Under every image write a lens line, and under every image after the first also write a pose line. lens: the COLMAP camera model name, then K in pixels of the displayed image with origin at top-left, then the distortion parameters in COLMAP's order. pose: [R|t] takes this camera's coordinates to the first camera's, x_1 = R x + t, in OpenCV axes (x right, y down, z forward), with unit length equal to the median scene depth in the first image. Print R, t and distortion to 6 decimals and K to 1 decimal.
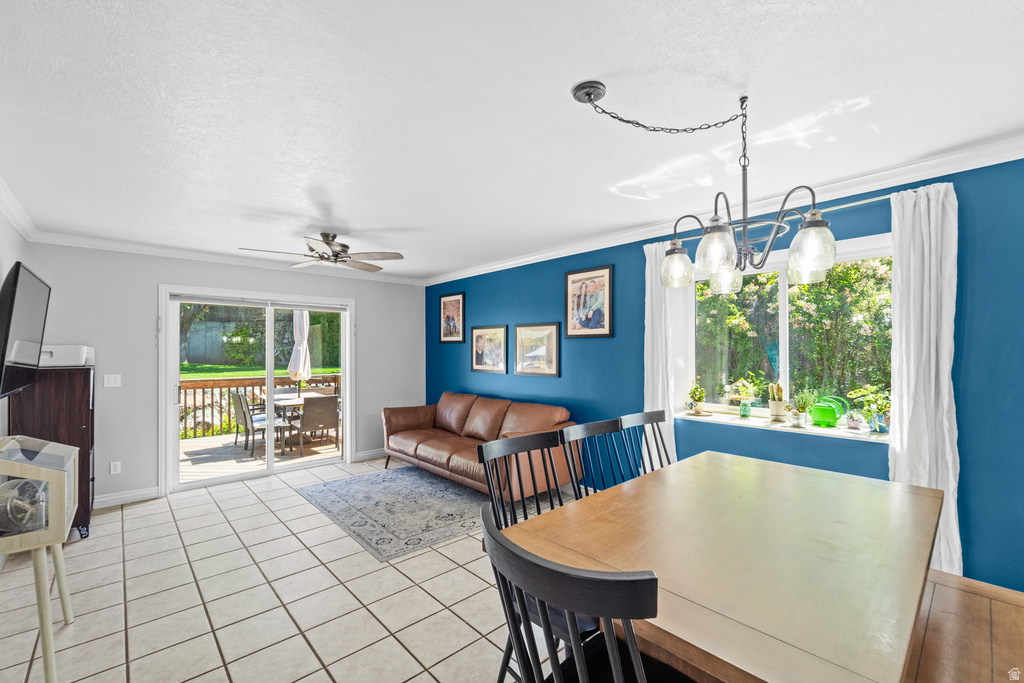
lens RADIAL K [[427.5, 0, 518.4], [0, 427.5, 350.1], [0, 0, 1]] dist [0.000031, 0.000020]
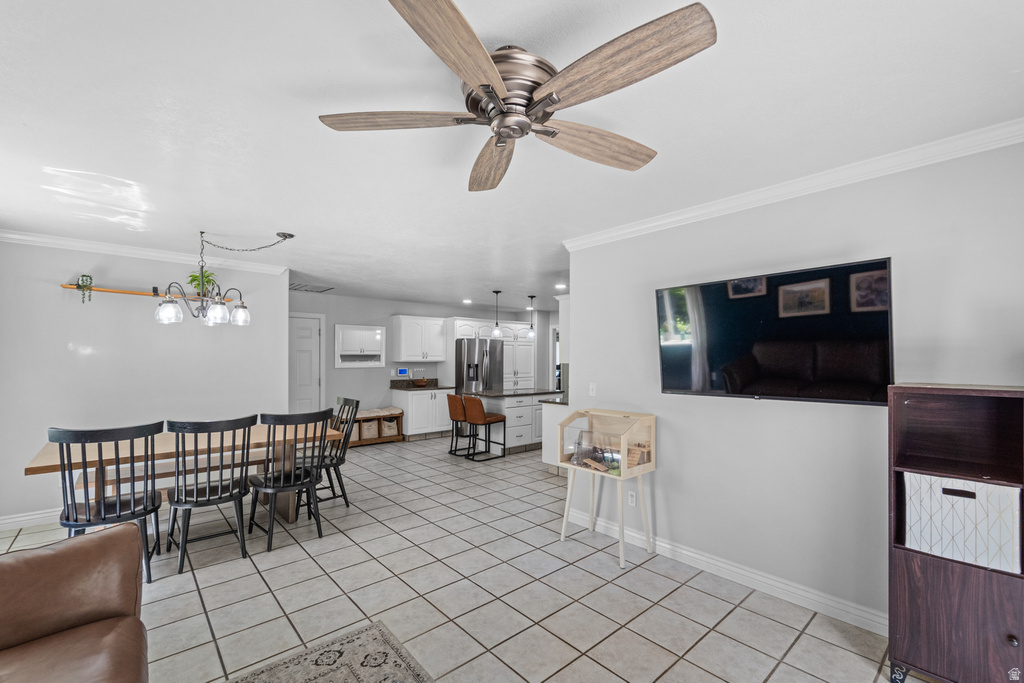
lens RADIAL K [[435.8, 0, 513.4], [0, 435.8, 357.8], [0, 0, 1]] dist [-0.000121, -0.000182]
pose [[-0.999634, 0.001998, 0.026969, -0.414080], [0.001905, 0.999992, -0.003463, 0.004107], [-0.026976, -0.003411, -0.999630, 1.264265]]
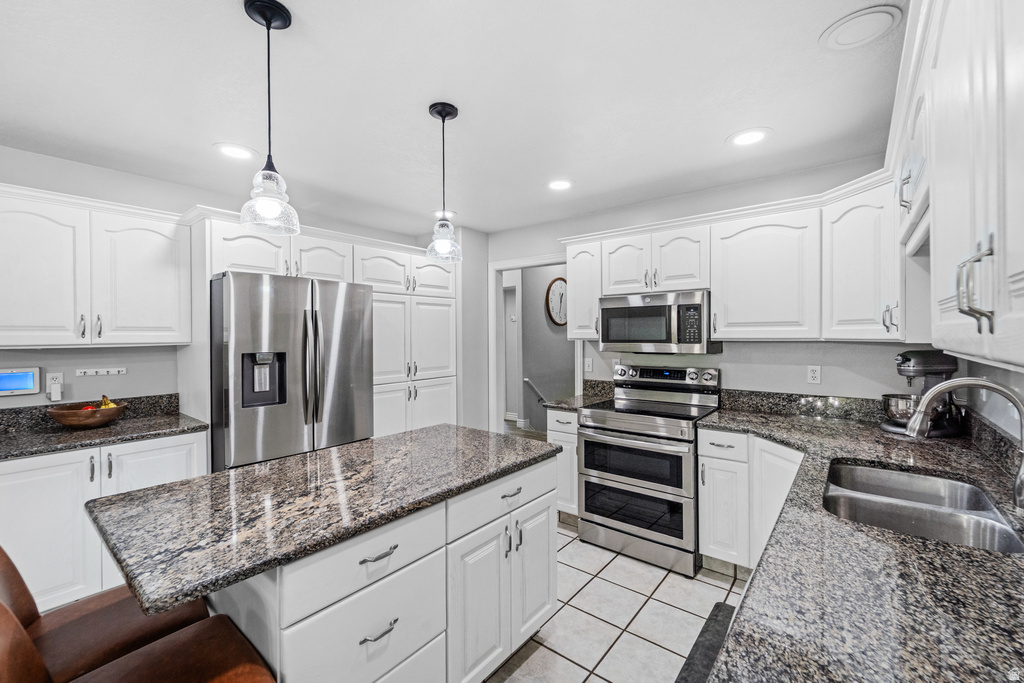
lens RADIAL K [[421.7, 0, 508.7], [0, 421.7, 338.4], [0, 0, 1]] dist [0.009618, -0.000139]
pose [[-0.989718, 0.011299, -0.142588, -0.442485], [0.010328, 0.999918, 0.007549, 0.003697], [0.142662, 0.005999, -0.989753, 0.003992]]
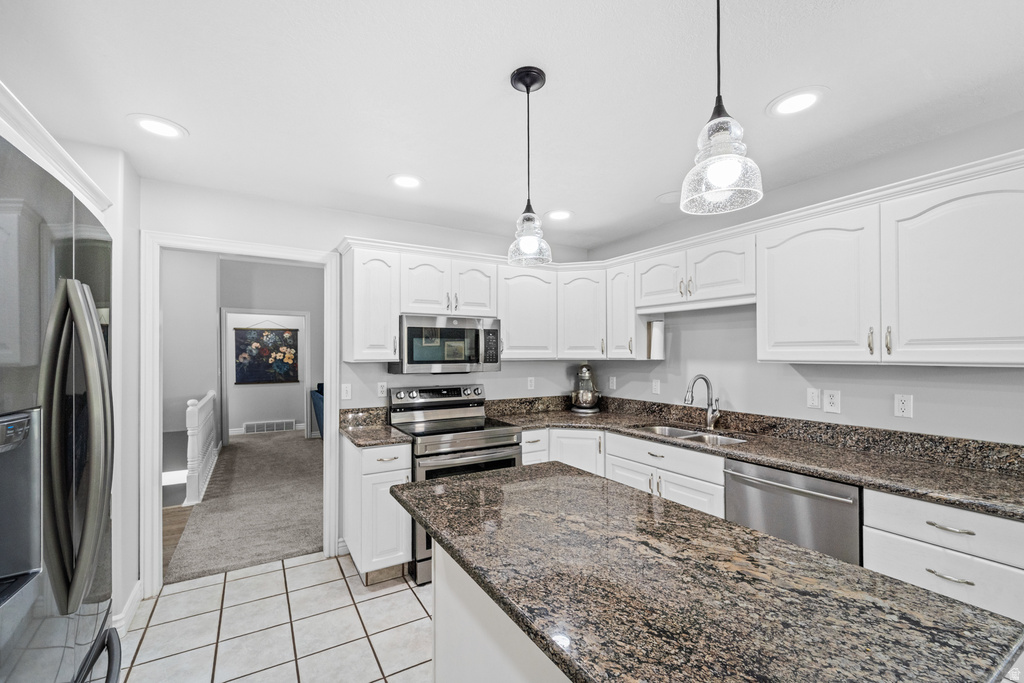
lens RADIAL K [[428.1, 0, 513.6], [0, 428.1, 357.7], [0, 0, 1]] dist [0.013105, -0.003753]
pose [[-0.210541, 0.010880, -0.977524, -0.057110], [0.004170, 0.999939, 0.010232, 0.001642], [0.977576, -0.001922, -0.210574, -0.408744]]
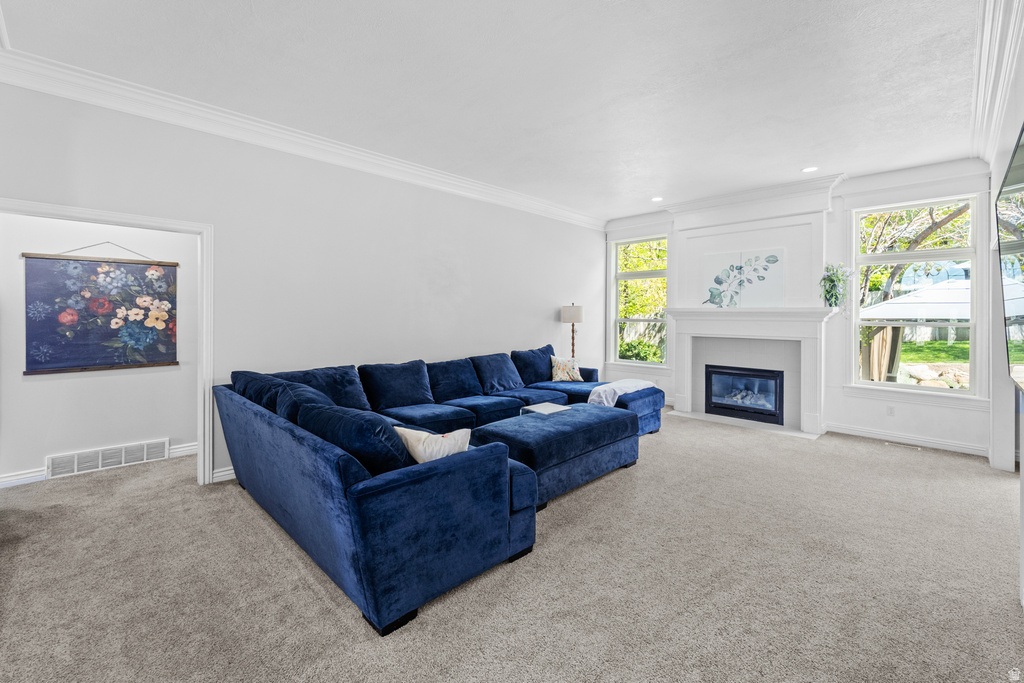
lens RADIAL K [[409.3, 0, 490.6], [0, 409.3, 314.5], [0, 0, 1]] dist [0.001696, 0.000227]
pose [[0.029159, 0.003753, -0.999568, -0.742514], [-0.003971, 0.999985, 0.003639, 0.002783], [0.999567, 0.003863, 0.029174, -1.040188]]
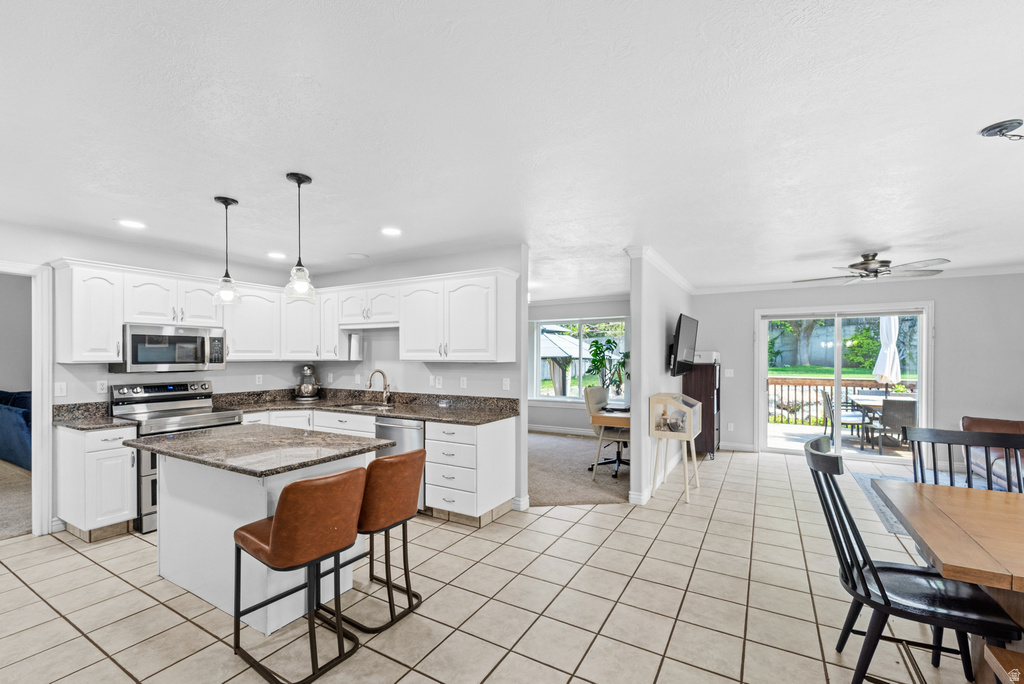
lens RADIAL K [[428.1, 0, 513.6], [0, 428.1, 358.2], [0, 0, 1]] dist [0.013105, -0.003753]
pose [[0.284012, 0.008001, -0.958787, 0.356591], [0.002110, 0.999958, 0.008970, -0.000384], [0.958818, -0.004571, 0.283983, -0.230672]]
